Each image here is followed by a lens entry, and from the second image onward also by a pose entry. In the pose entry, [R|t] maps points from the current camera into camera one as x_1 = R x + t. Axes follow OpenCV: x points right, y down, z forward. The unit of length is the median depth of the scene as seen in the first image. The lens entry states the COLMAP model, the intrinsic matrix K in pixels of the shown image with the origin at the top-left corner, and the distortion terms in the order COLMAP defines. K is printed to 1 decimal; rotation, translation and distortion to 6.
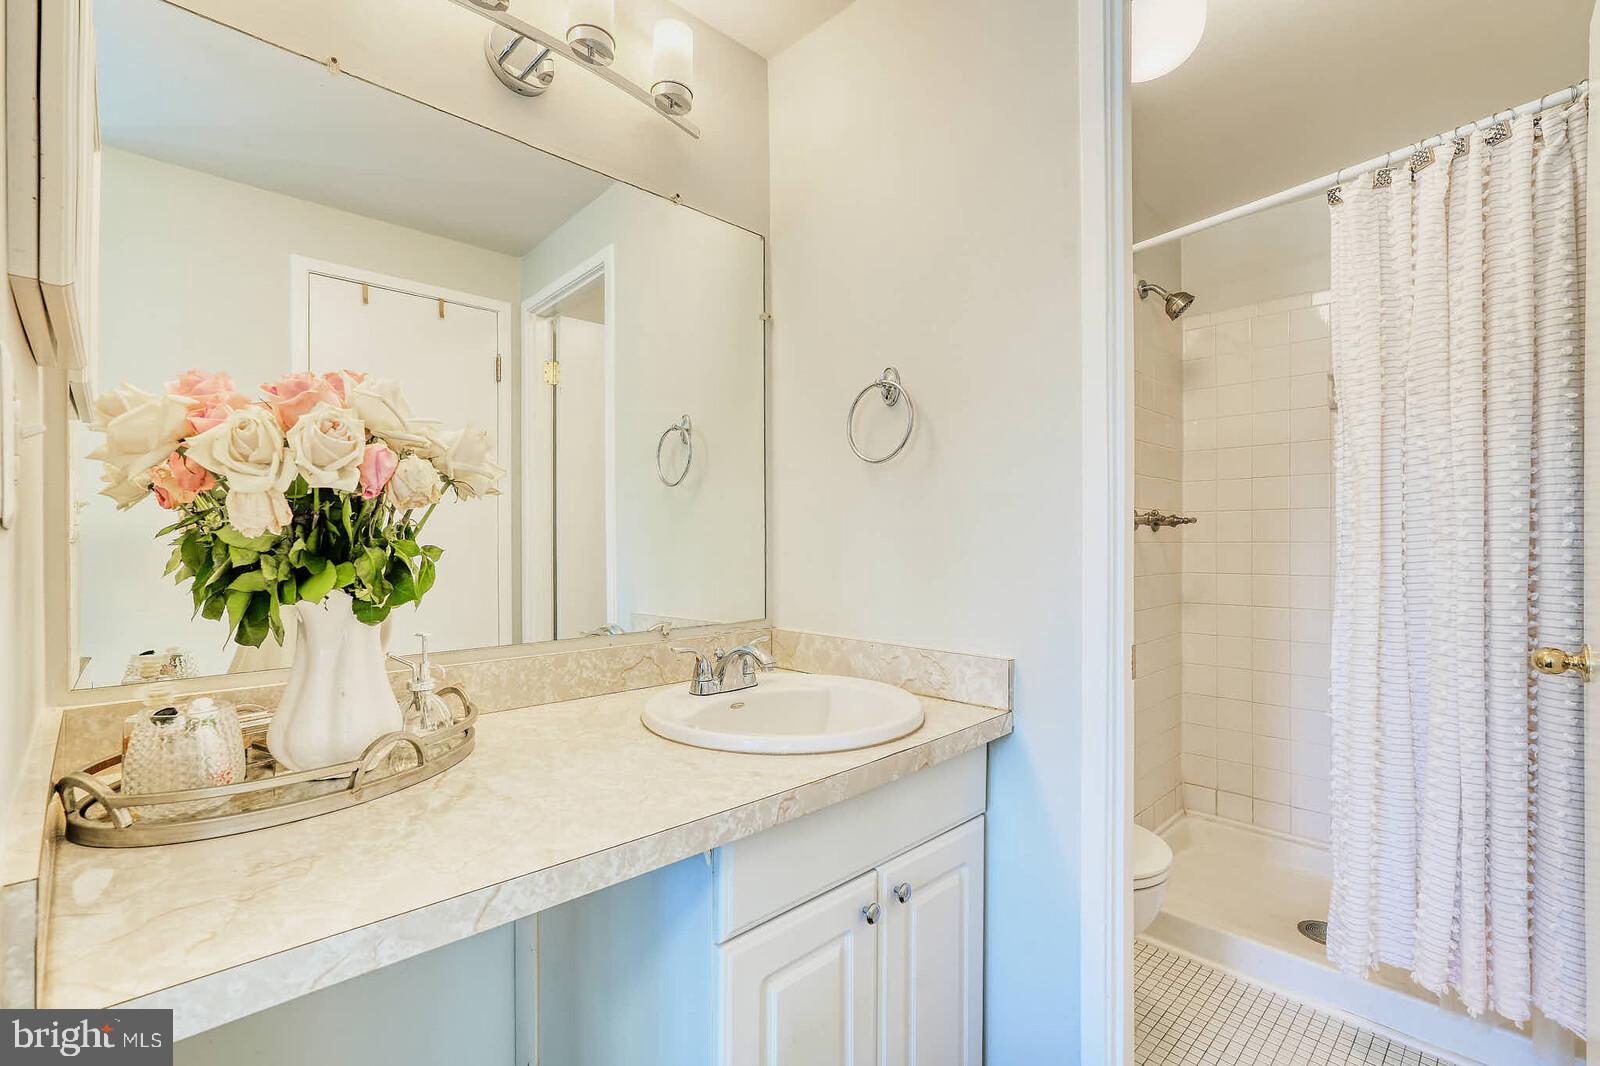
lens RADIAL K [[717.4, 0, 809.5], [0, 717.4, 531.8], [0, 0, 1]] dist [-0.001326, 0.000471]
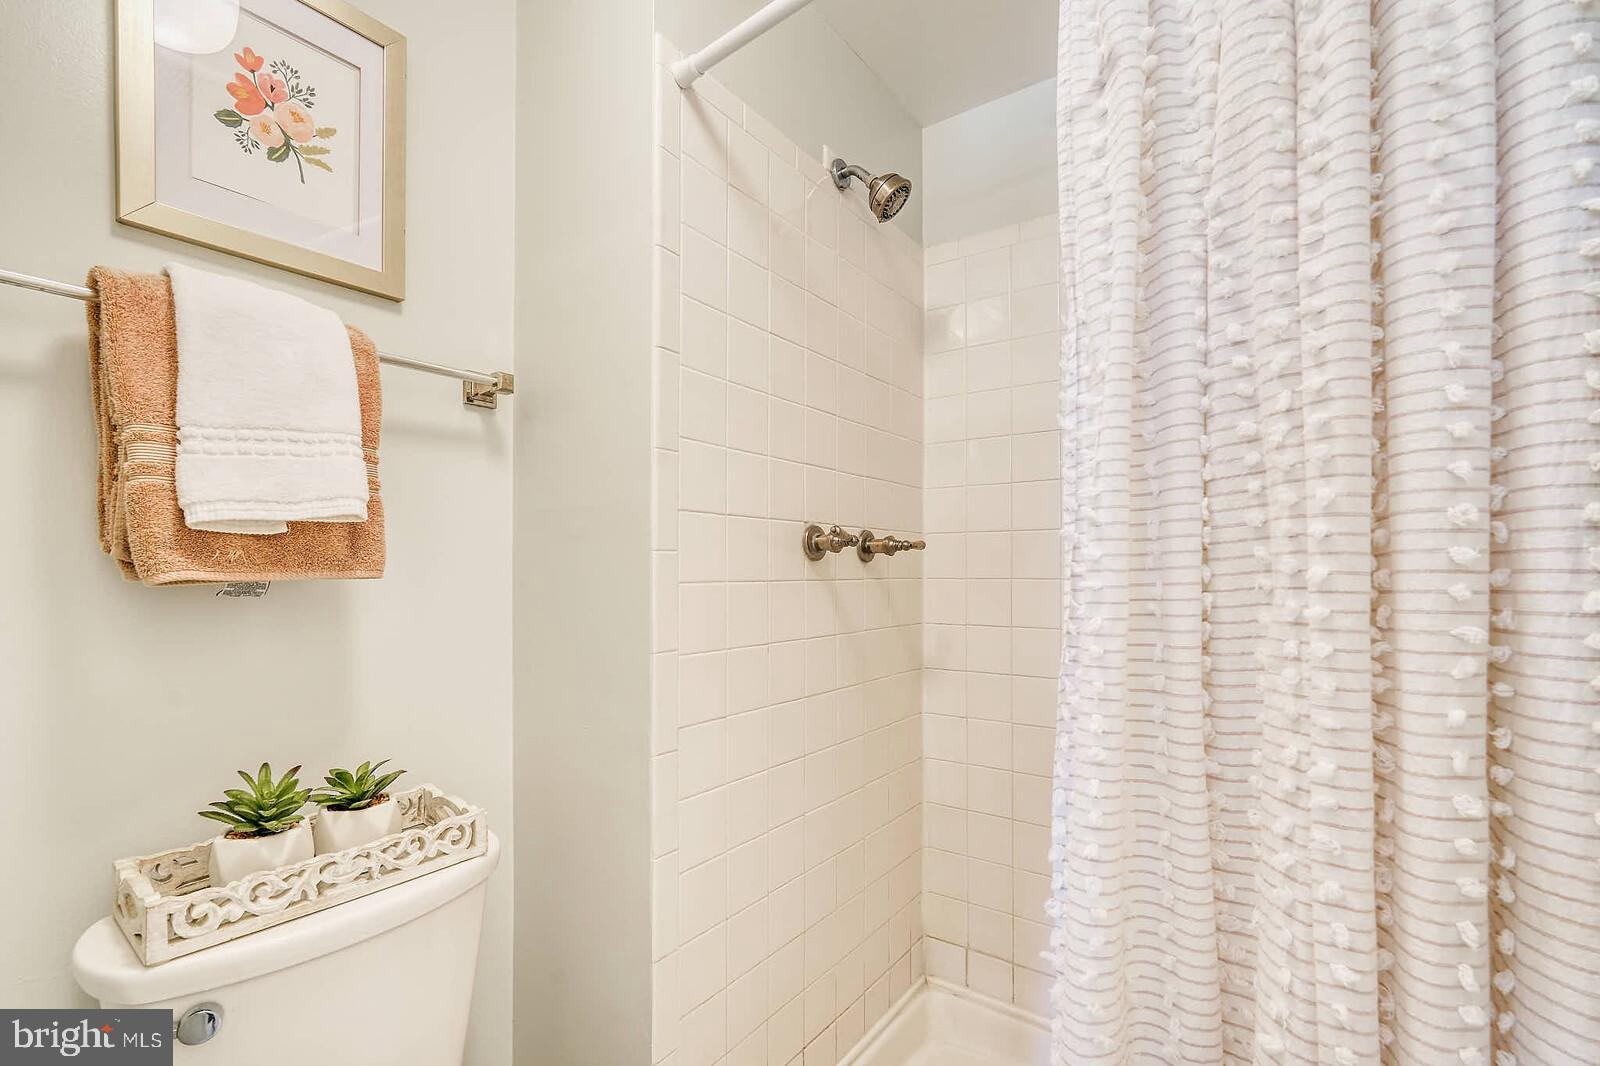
lens RADIAL K [[697.8, 0, 806.3], [0, 697.8, 547.1], [0, 0, 1]] dist [-0.009509, 0.000382]
pose [[0.989331, 0.011834, 0.145205, 0.583440], [-0.009064, 0.999764, -0.019722, -0.001916], [-0.145404, 0.018196, 0.989205, 0.681735]]
